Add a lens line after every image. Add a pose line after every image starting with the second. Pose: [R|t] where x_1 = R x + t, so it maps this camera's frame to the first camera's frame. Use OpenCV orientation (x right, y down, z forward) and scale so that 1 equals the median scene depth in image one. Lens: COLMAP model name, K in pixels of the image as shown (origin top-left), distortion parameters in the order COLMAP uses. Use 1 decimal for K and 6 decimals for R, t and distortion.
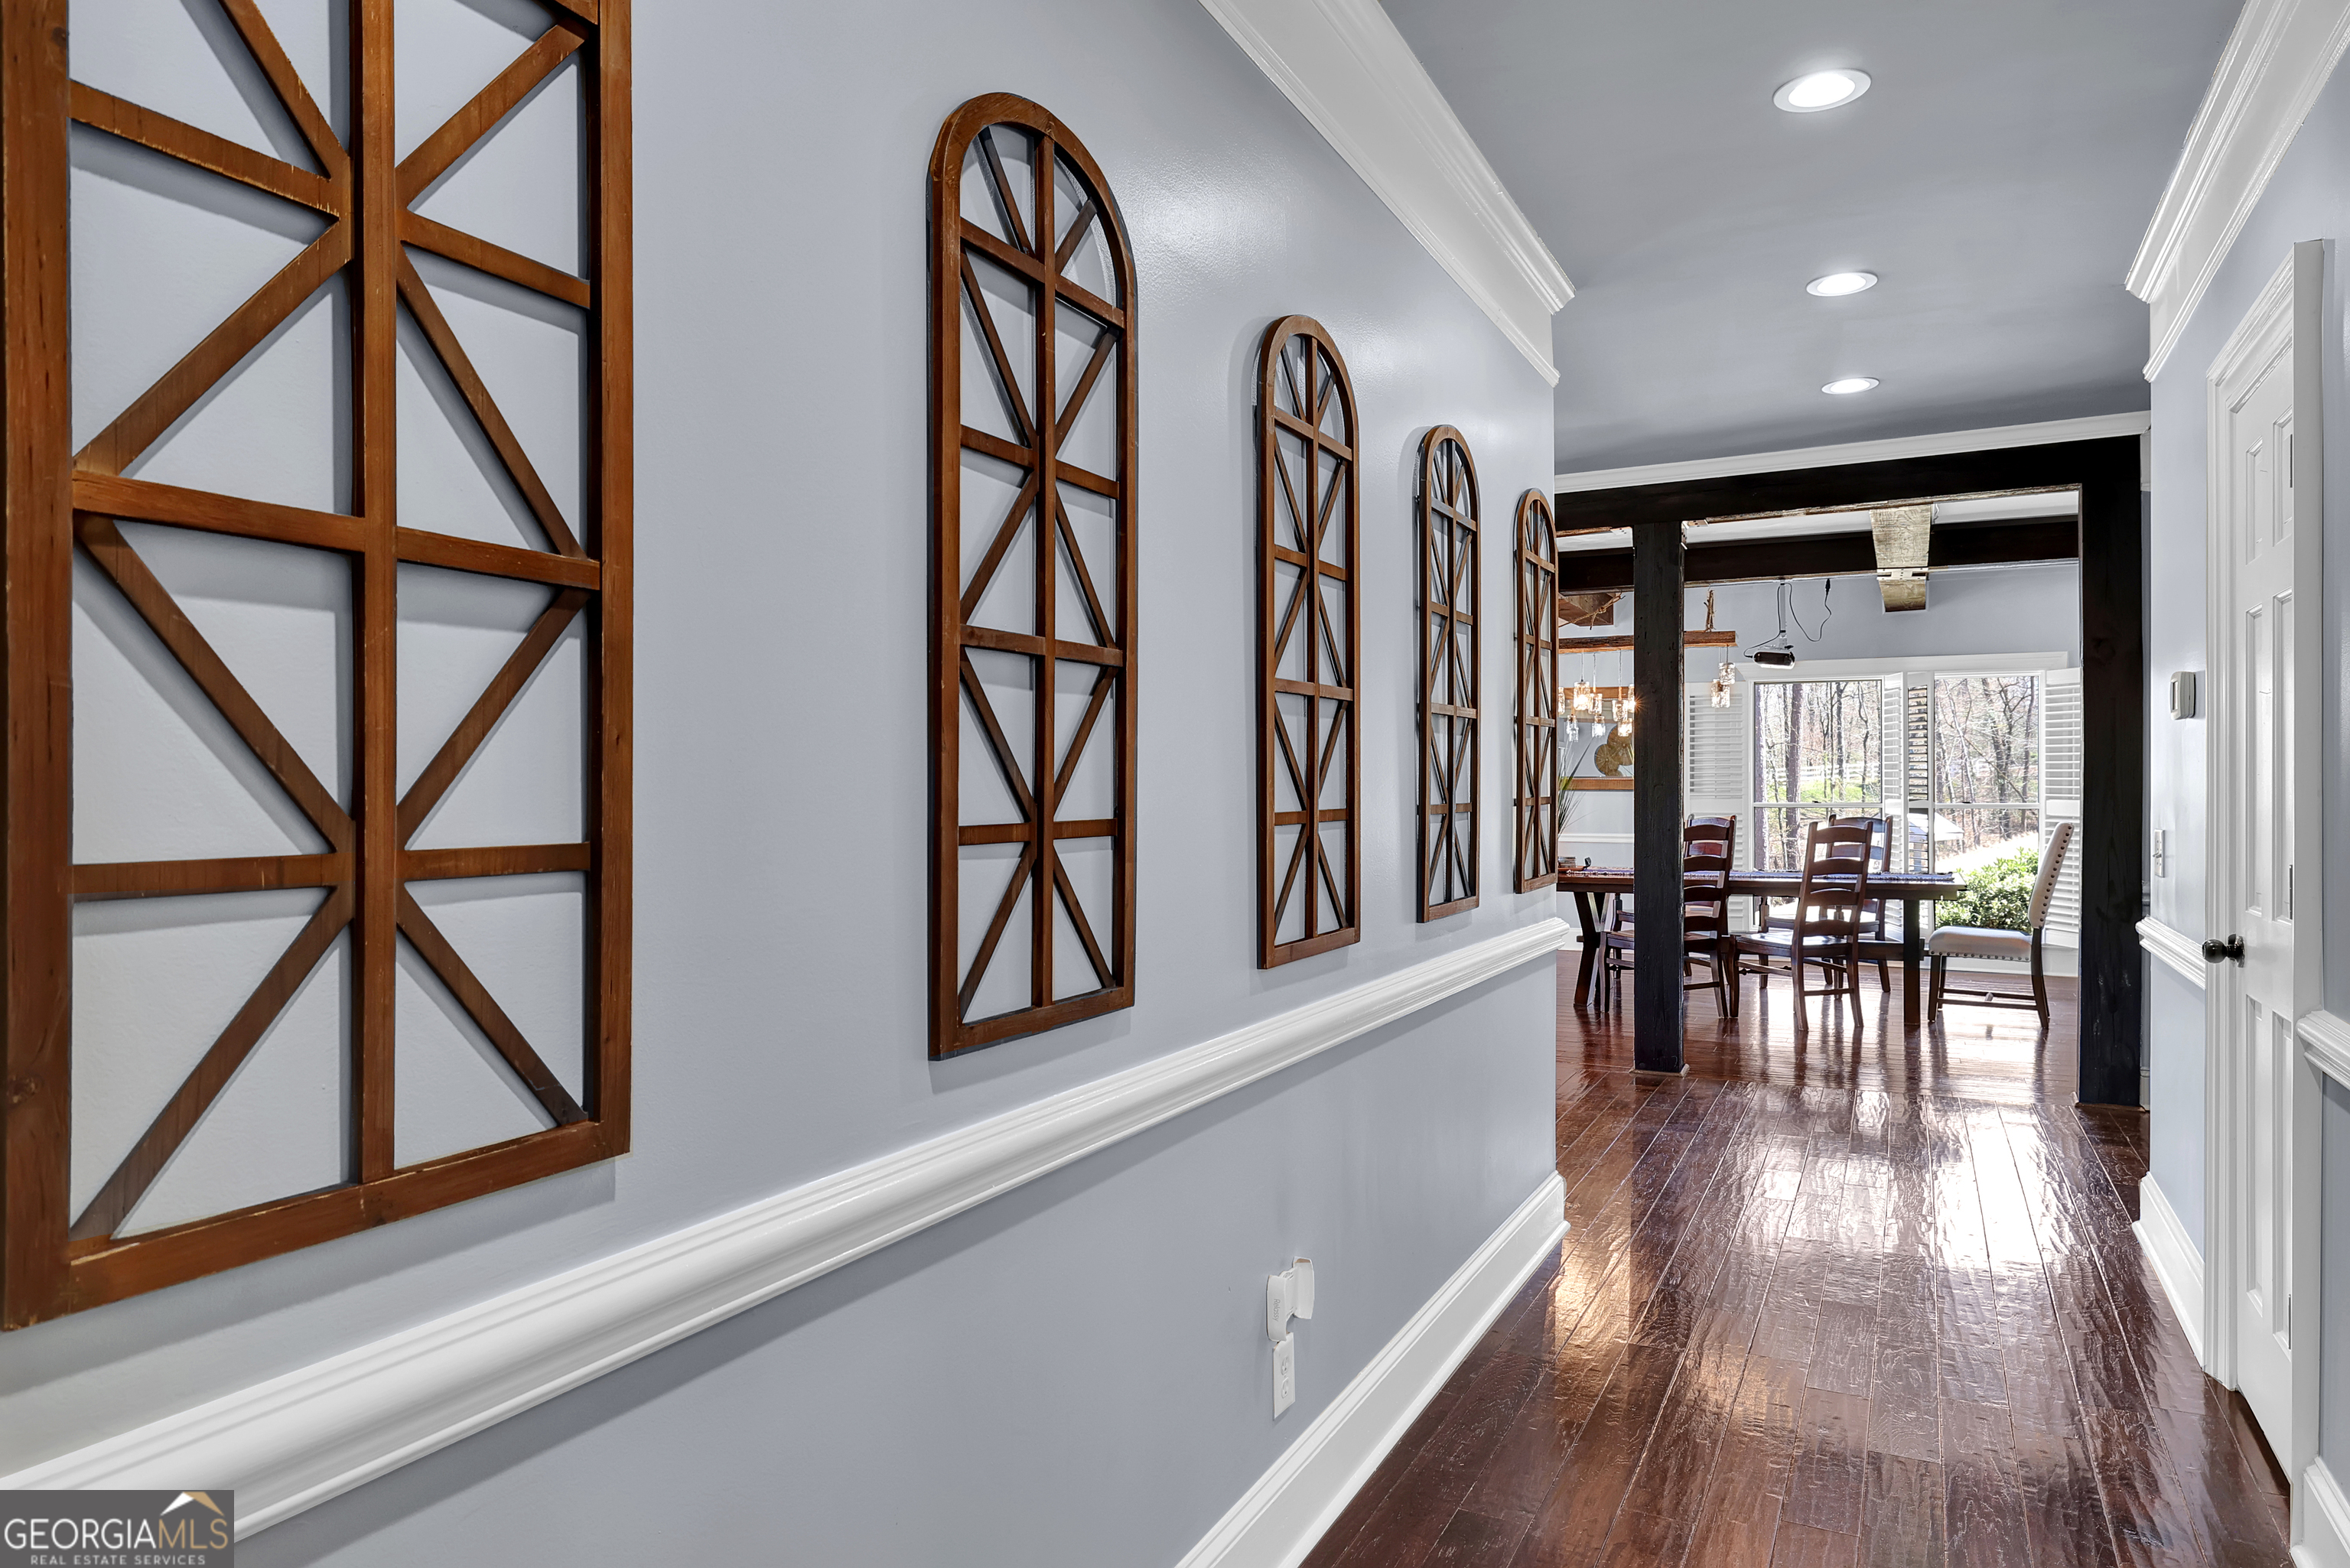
lens RADIAL K [[1425.8, 0, 1173.3], [0, 1425.8, 792.7], [0, 0, 1]] dist [-0.006703, 0.002682]
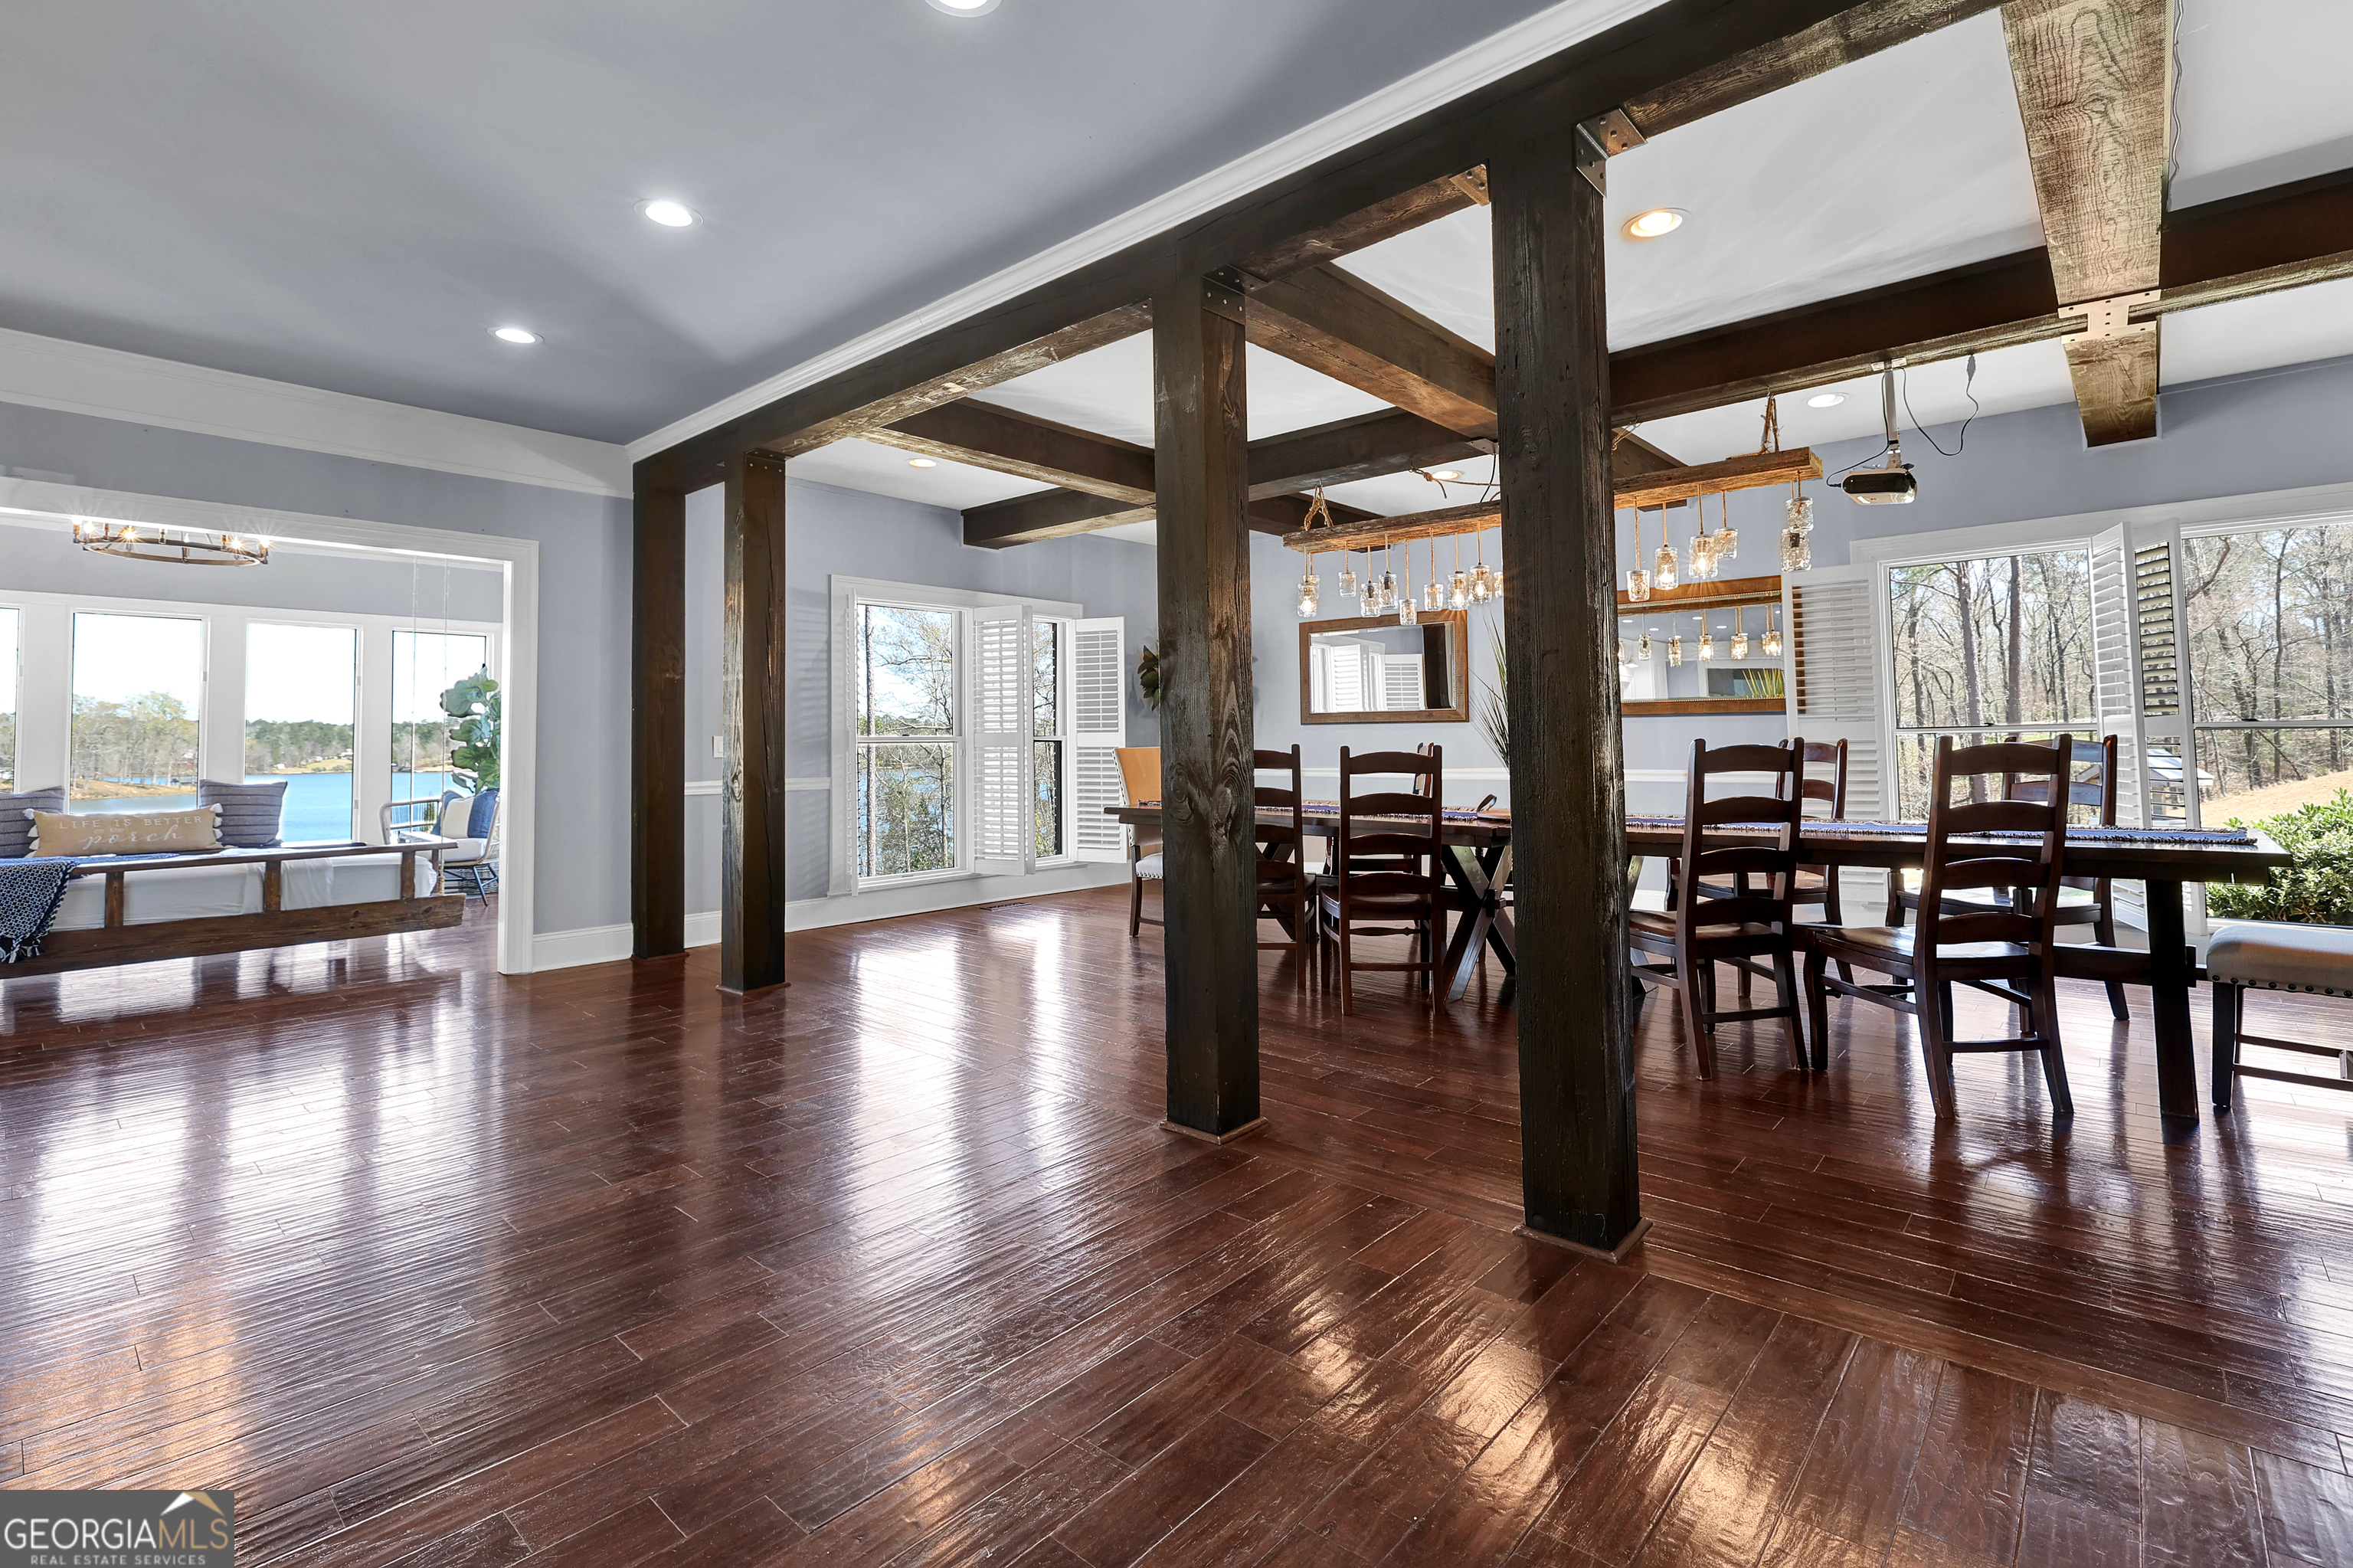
lens RADIAL K [[1026.9, 0, 1225.0], [0, 1026.9, 685.2], [0, 0, 1]] dist [0.004211, 0.000155]
pose [[0.969102, -0.019660, -0.245876, 0.250616], [0.003877, 0.997909, -0.064512, 0.023236], [0.246631, 0.061566, 0.967152, 0.490276]]
